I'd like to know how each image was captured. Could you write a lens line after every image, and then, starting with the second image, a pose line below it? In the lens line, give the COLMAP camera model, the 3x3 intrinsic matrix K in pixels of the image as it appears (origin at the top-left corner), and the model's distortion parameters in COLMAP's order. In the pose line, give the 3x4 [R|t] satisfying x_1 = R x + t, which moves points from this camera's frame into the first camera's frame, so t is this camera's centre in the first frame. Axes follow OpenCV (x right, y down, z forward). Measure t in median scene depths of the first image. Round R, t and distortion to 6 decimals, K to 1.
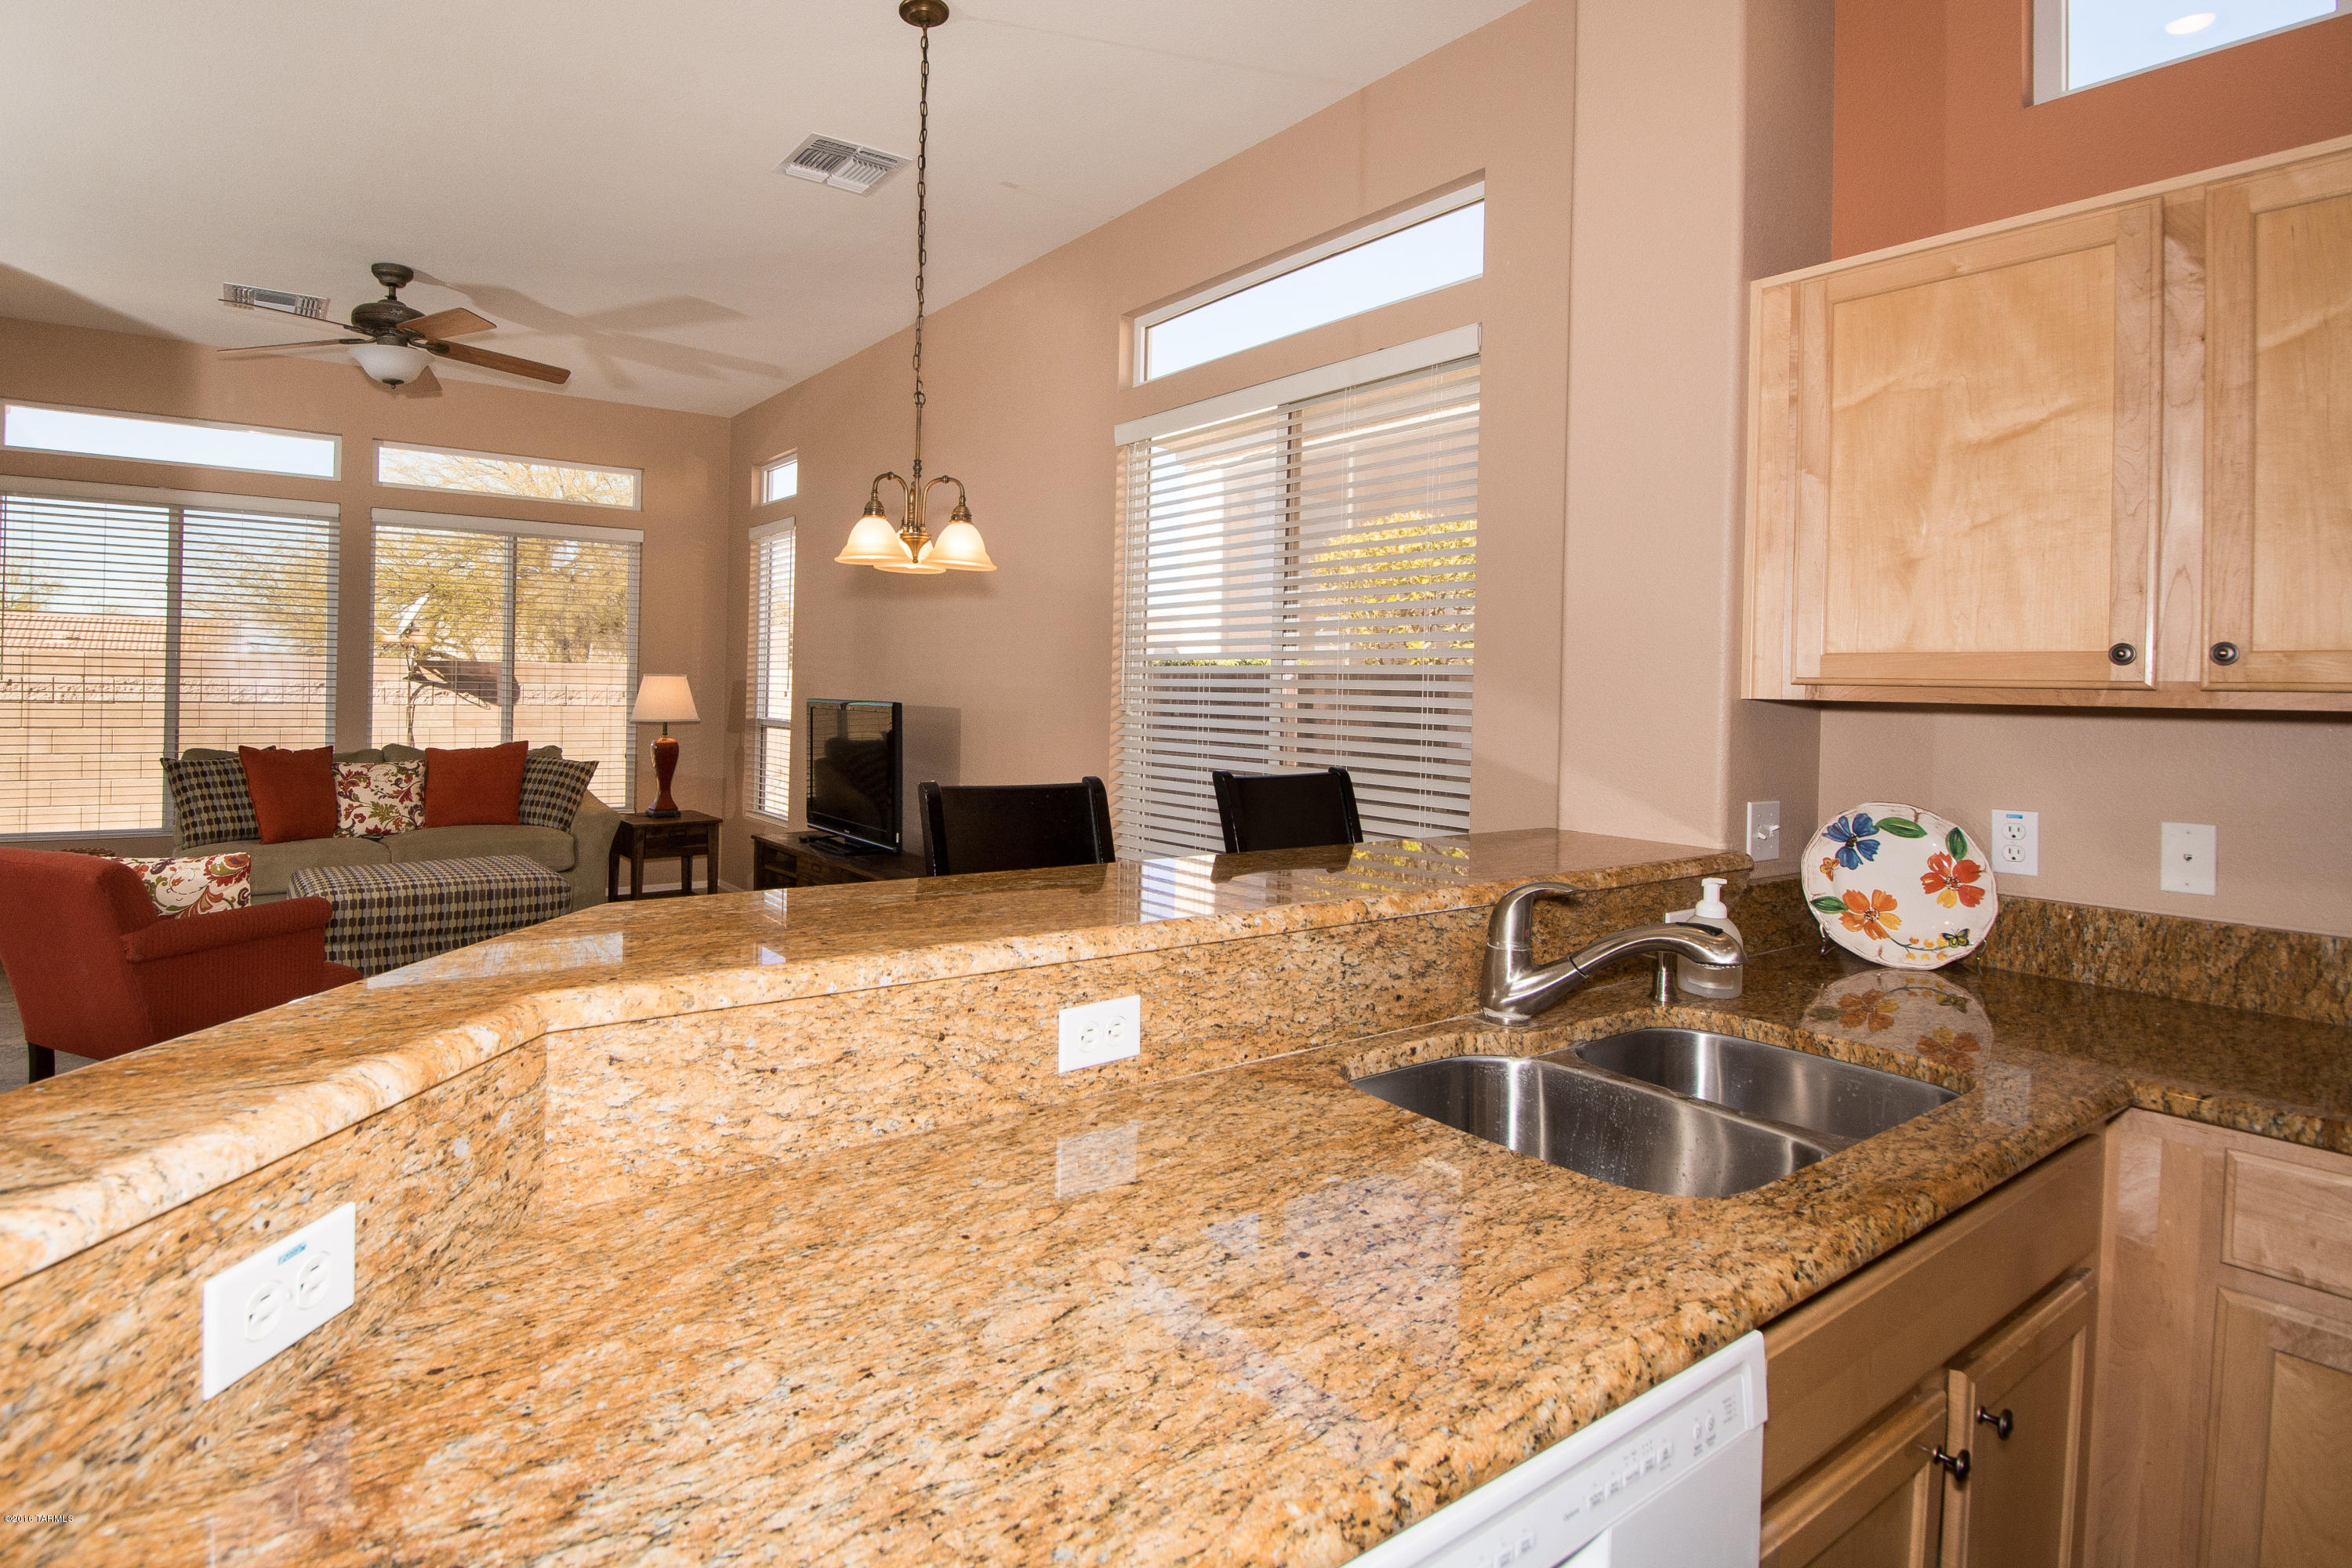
lens RADIAL K [[1184.4, 0, 1030.1], [0, 1184.4, 685.0], [0, 0, 1]] dist [0.007424, -0.018872]
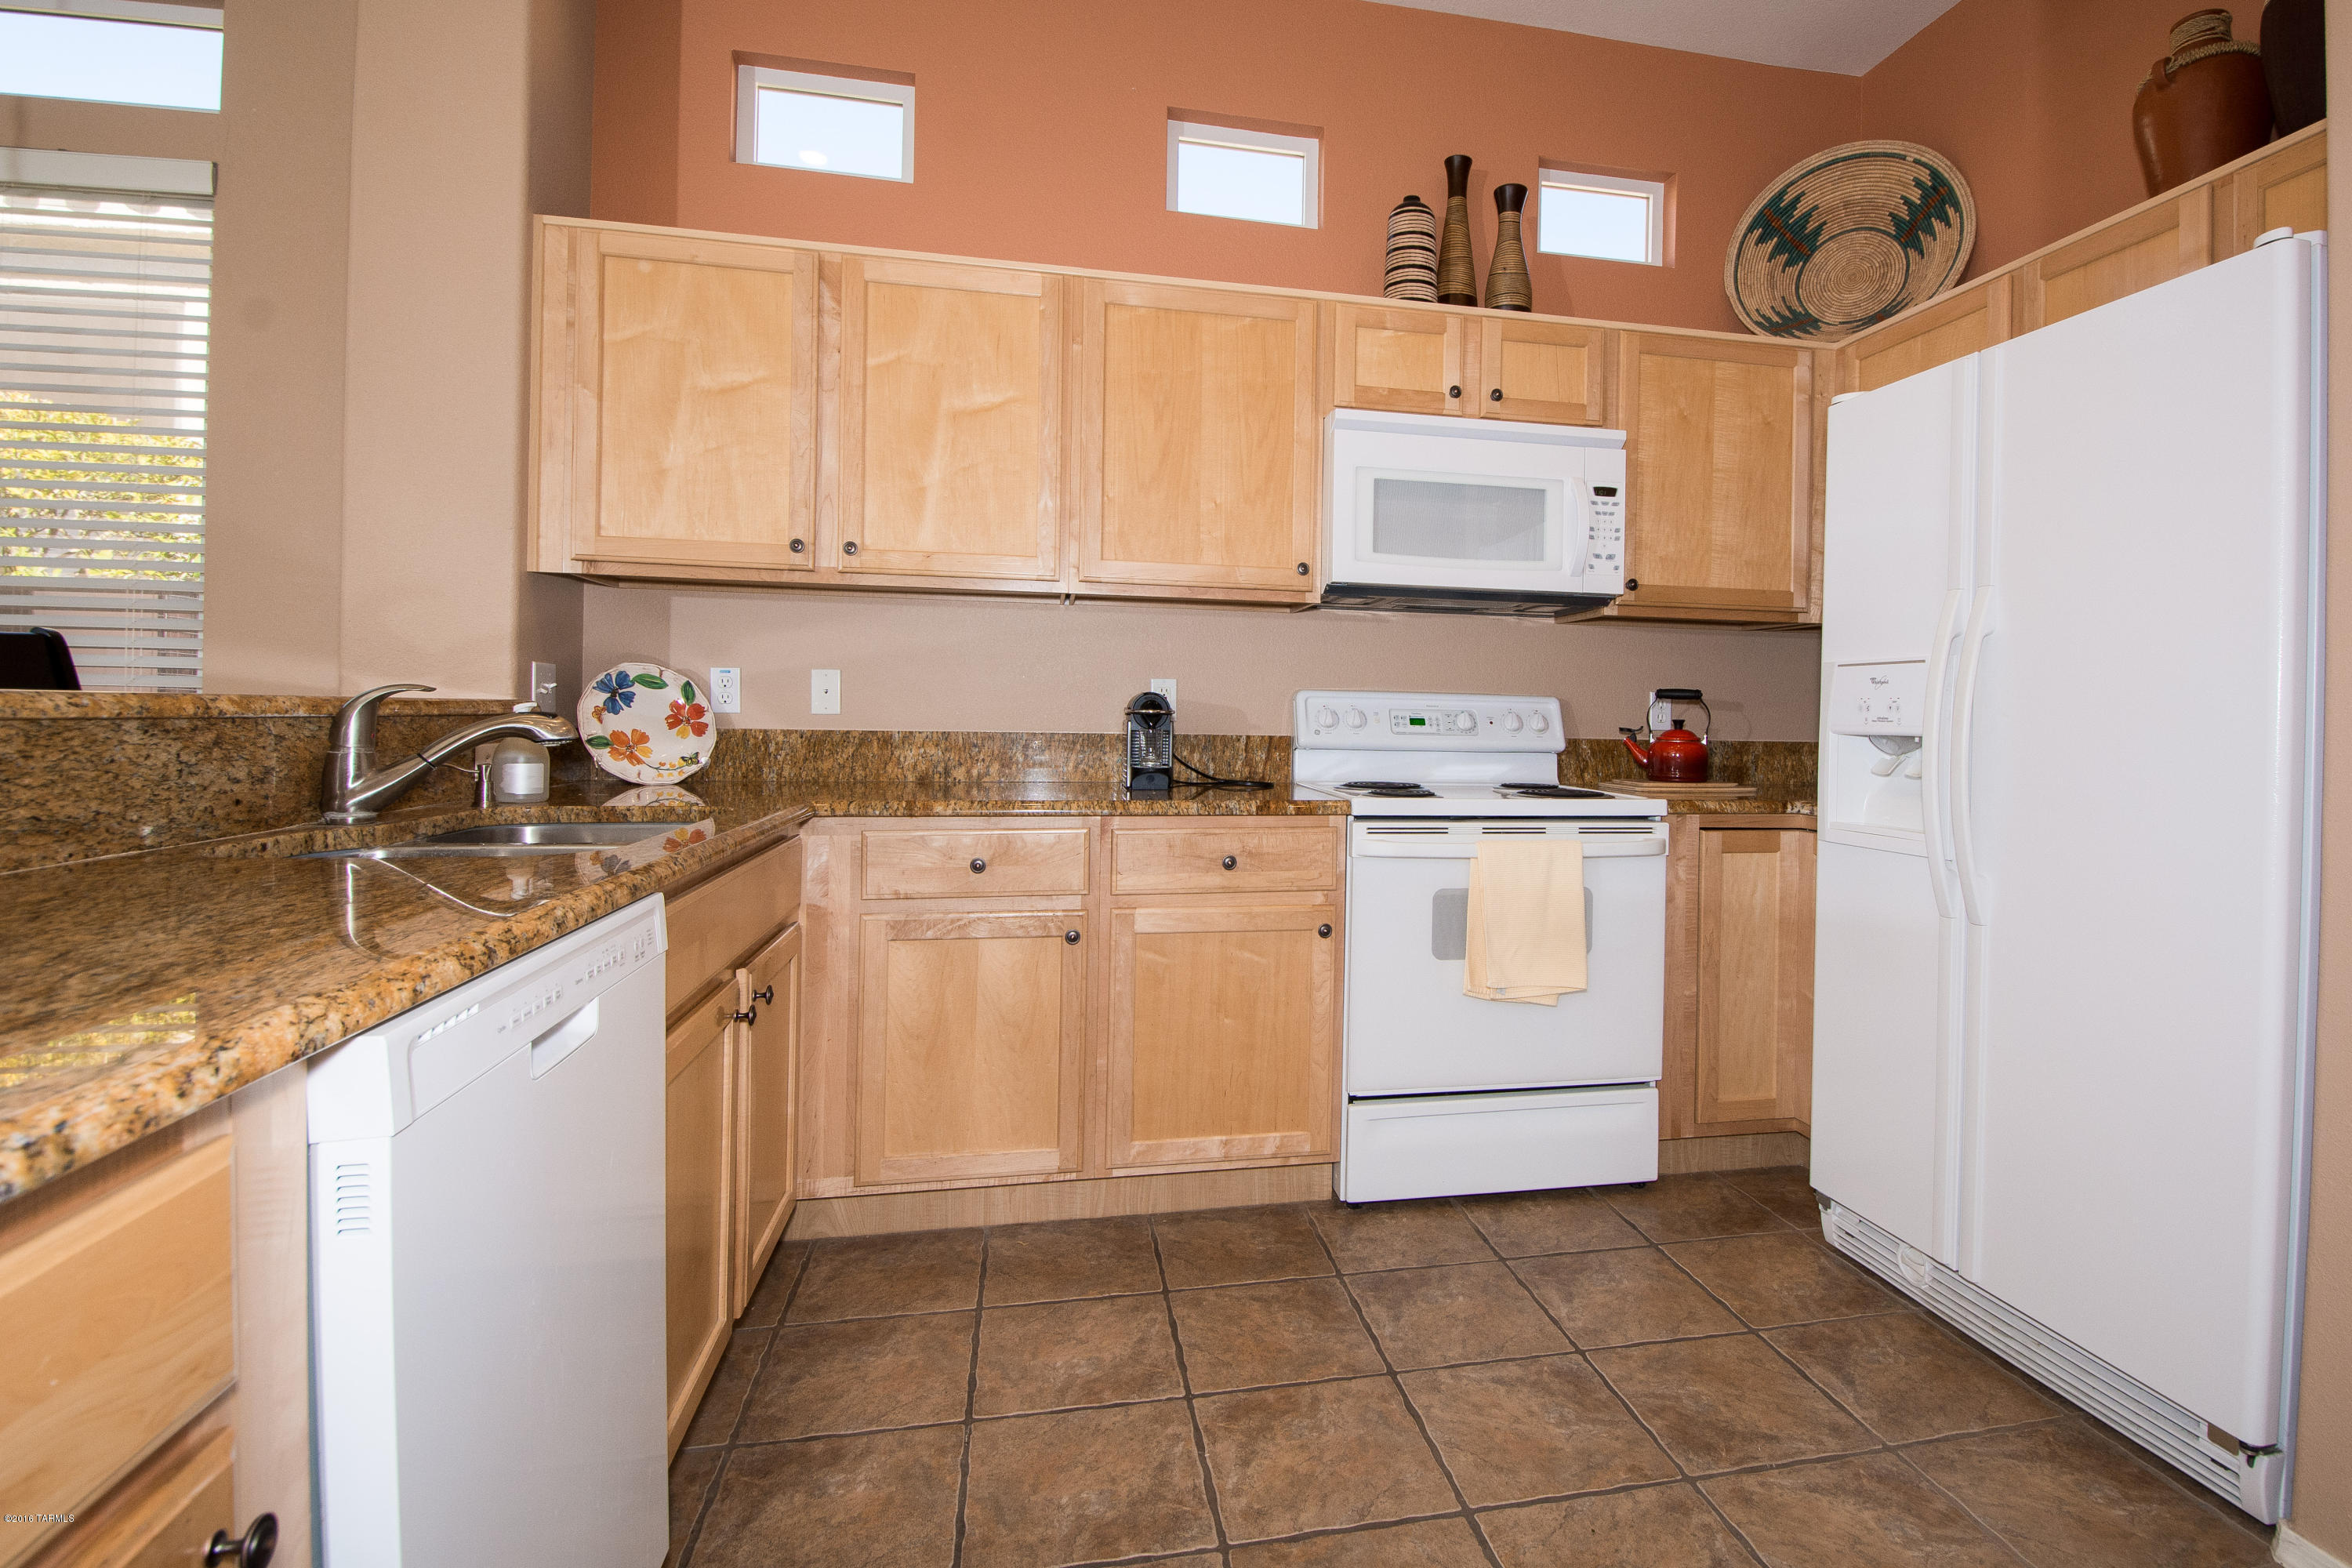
lens RADIAL K [[1184.4, 0, 1295.8], [0, 1184.4, 745.3], [0, 0, 1]] dist [0.007424, -0.018872]
pose [[0.357097, -0.022536, 0.933796, -0.227971], [-0.007523, 0.999607, 0.027001, 0.148804], [-0.934037, -0.016667, 0.356787, -0.129465]]
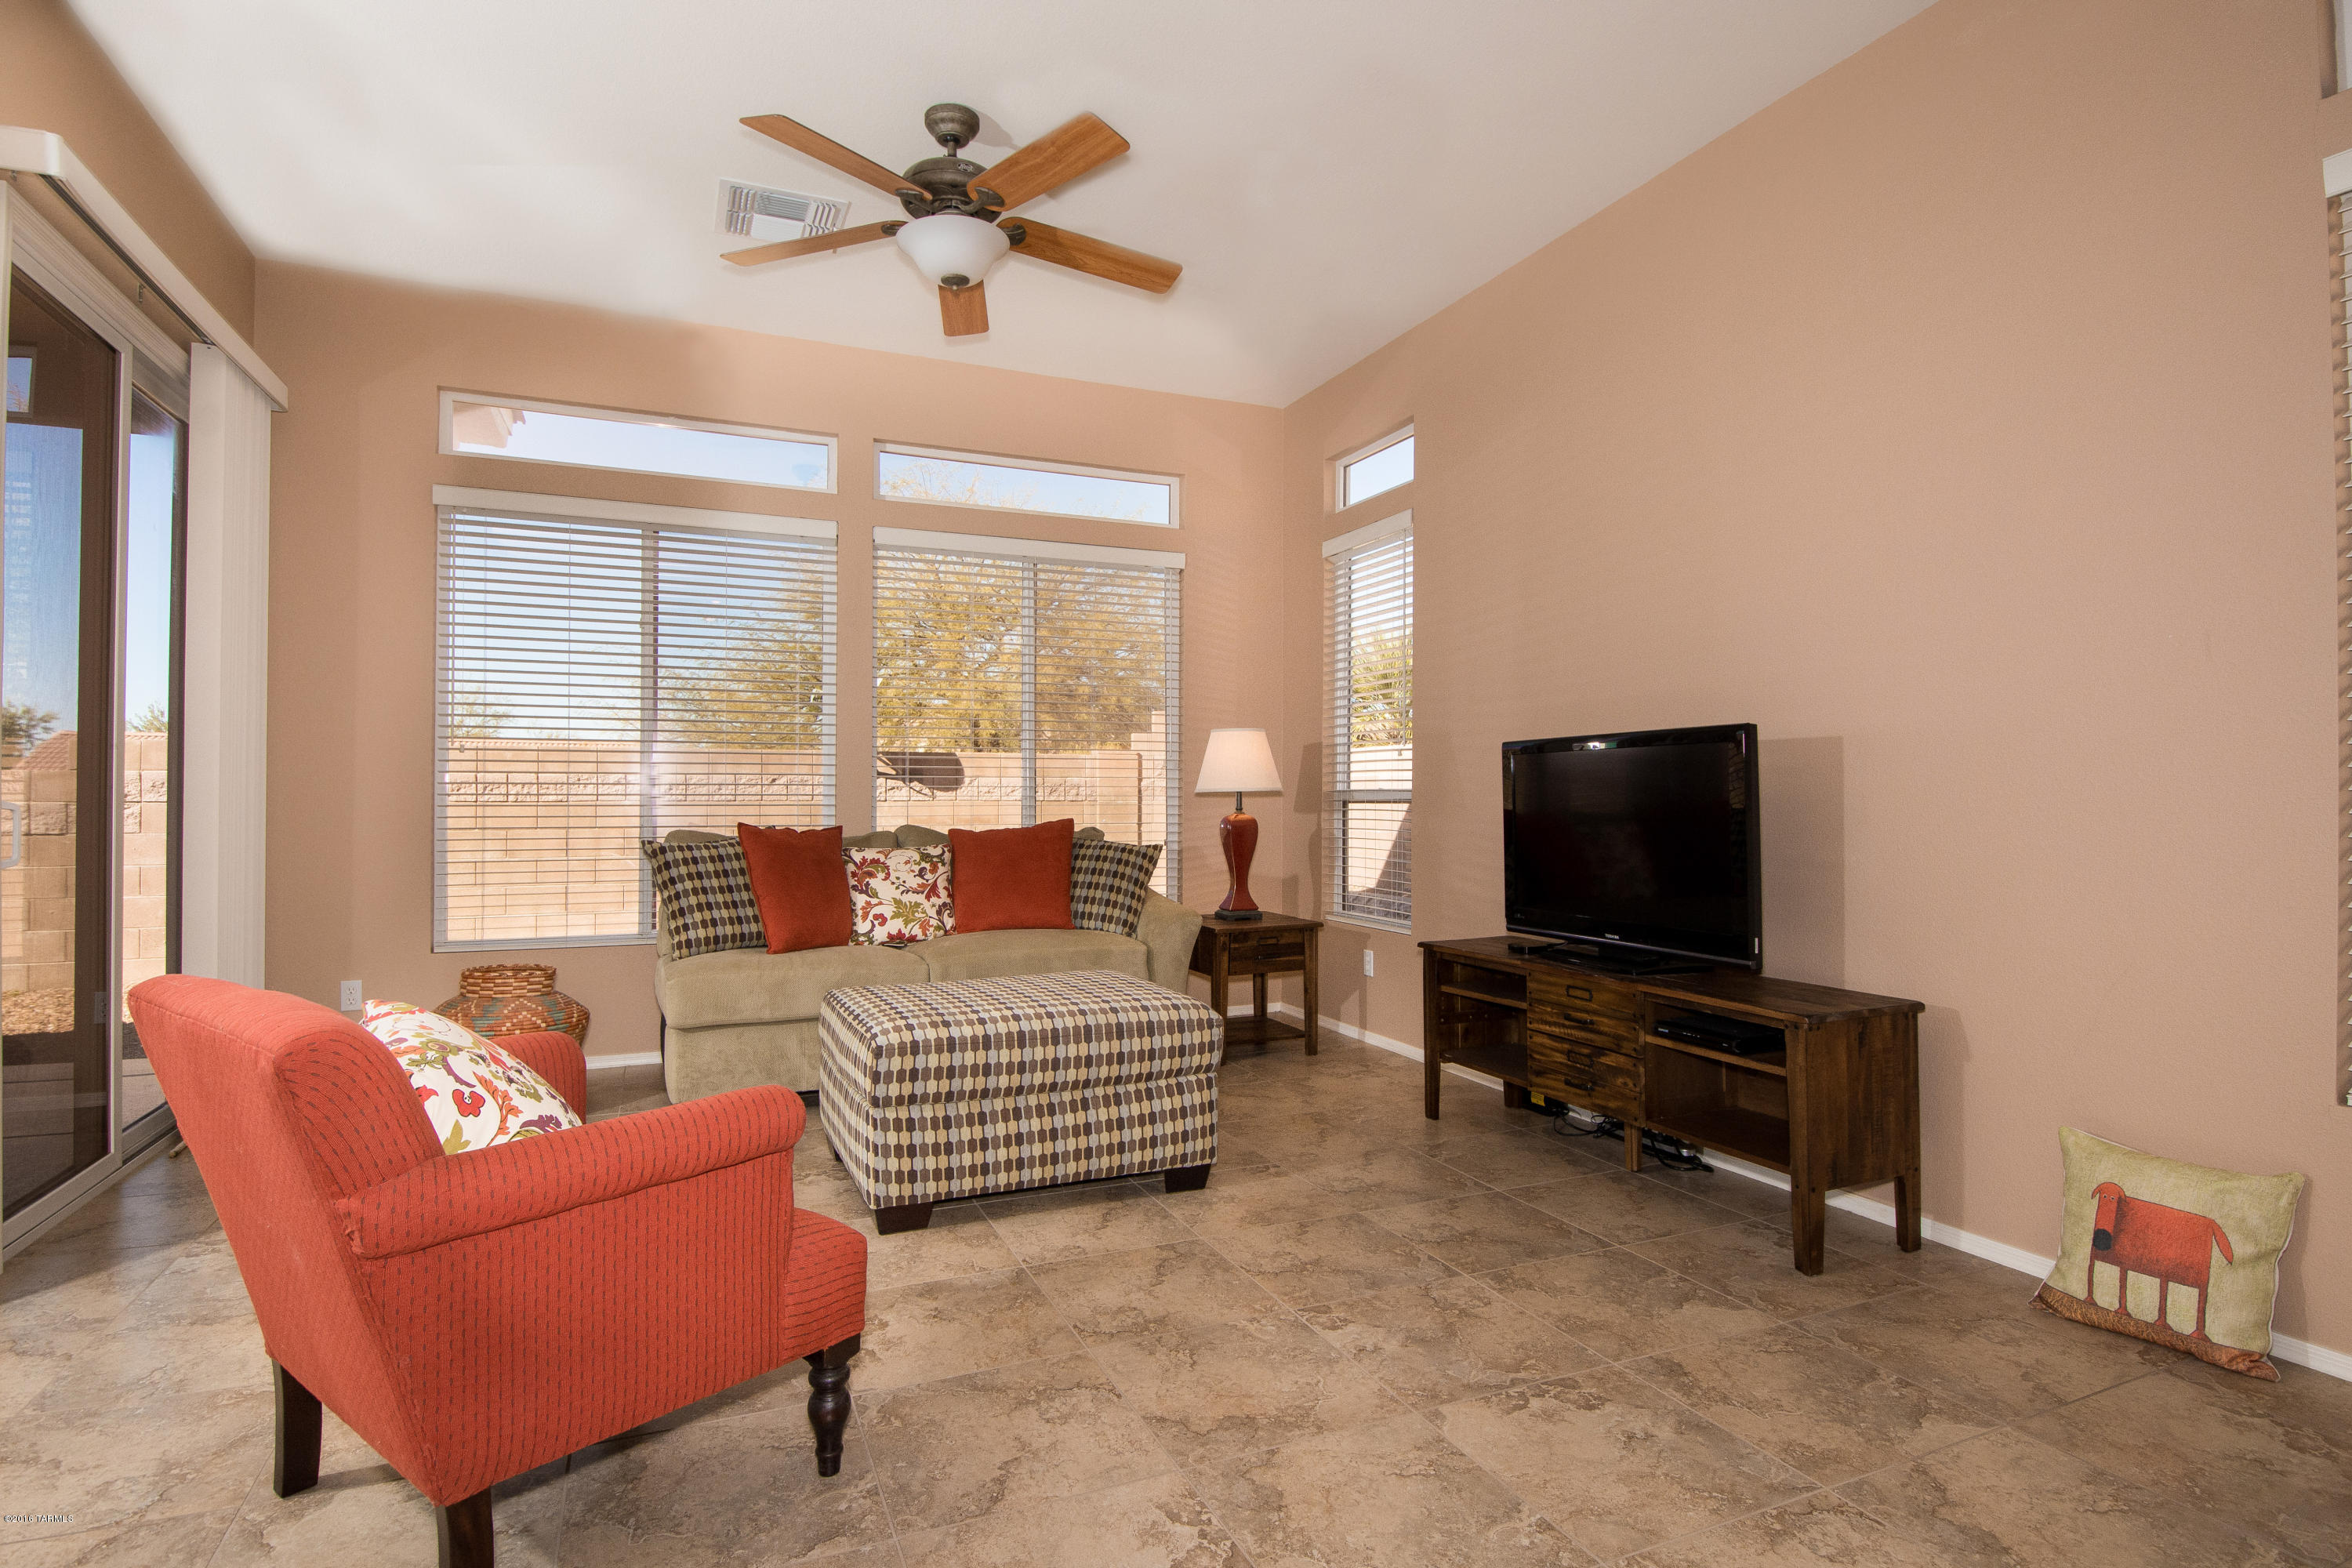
lens RADIAL K [[1173.7, 0, 1193.4], [0, 1173.7, 788.8], [0, 0, 1]] dist [-0.011300, -0.000984]
pose [[0.987325, -0.021144, -0.157294, -0.708196], [0.019554, 0.999741, -0.011646, 0.118011], [0.157500, 0.008423, 0.987483, 0.830643]]
